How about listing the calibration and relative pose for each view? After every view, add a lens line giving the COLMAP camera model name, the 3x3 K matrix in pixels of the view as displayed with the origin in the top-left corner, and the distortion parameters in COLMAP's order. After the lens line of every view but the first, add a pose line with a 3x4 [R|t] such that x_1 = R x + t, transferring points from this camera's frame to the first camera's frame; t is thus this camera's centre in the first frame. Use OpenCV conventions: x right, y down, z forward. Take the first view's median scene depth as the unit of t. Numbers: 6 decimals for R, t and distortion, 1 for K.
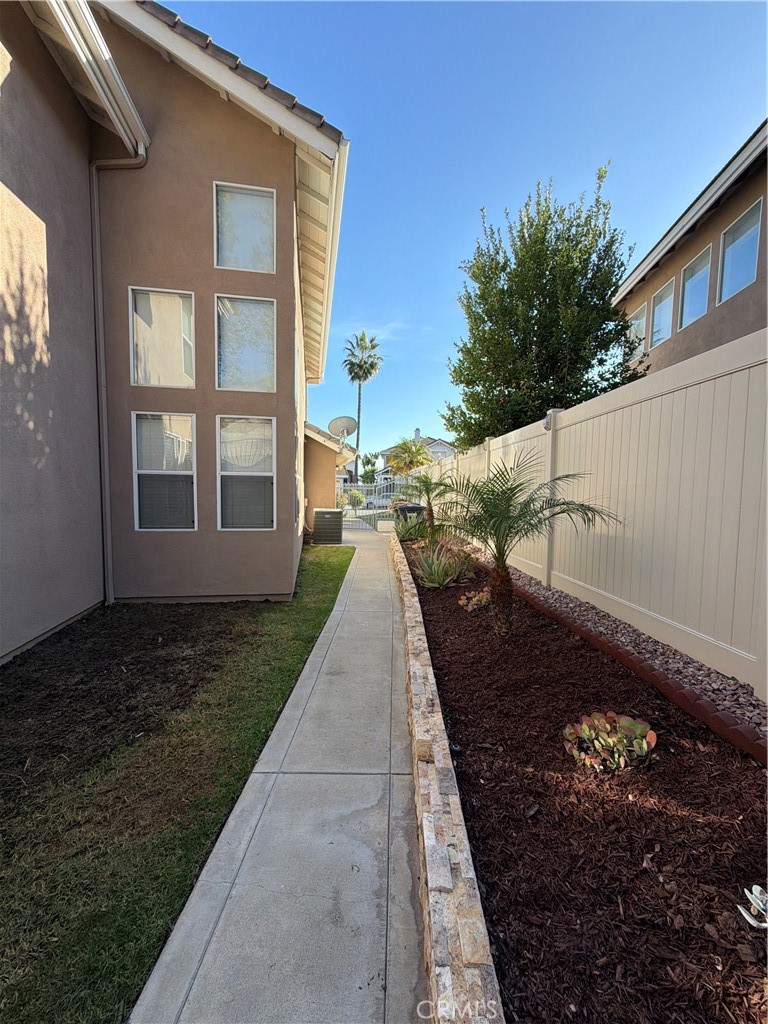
lens RADIAL K [[405.3, 0, 382.6], [0, 405.3, 514.0], [0, 0, 1]] dist [0.000291, -0.000278]
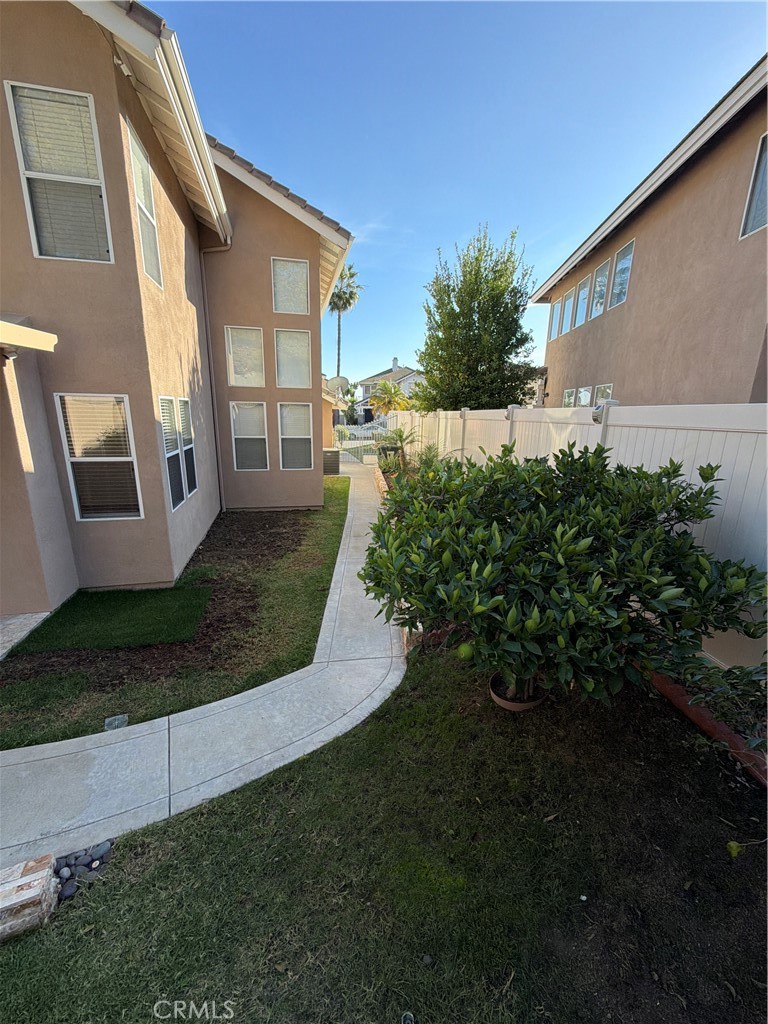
lens RADIAL K [[405.3, 0, 382.6], [0, 405.3, 514.0], [0, 0, 1]] dist [0.000291, -0.000278]
pose [[0.998457, -0.011271, 0.054378, -0.051985], [0.001224, 0.983415, 0.181367, -0.073020], [-0.055520, -0.181021, 0.981911, -0.635596]]
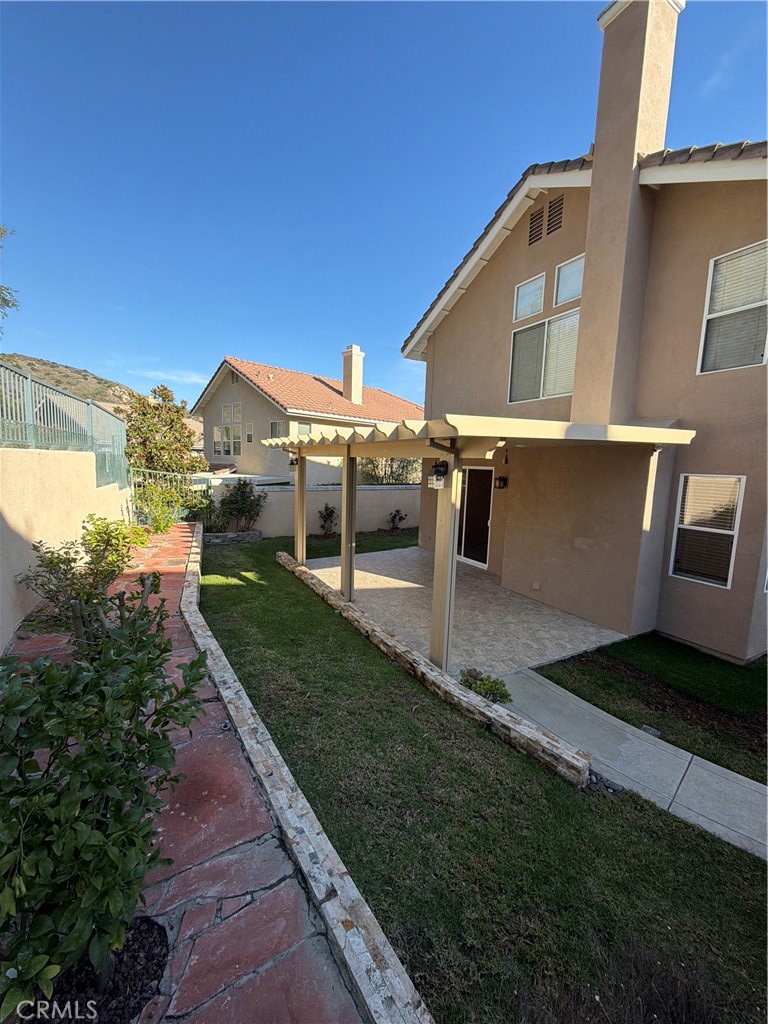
lens RADIAL K [[405.3, 0, 382.6], [0, 405.3, 514.0], [0, 0, 1]] dist [0.000291, -0.000278]
pose [[0.320196, 0.110144, -0.940927, 0.117288], [-0.094569, 0.991973, 0.083938, -0.079812], [0.942619, 0.062106, 0.328042, -0.860574]]
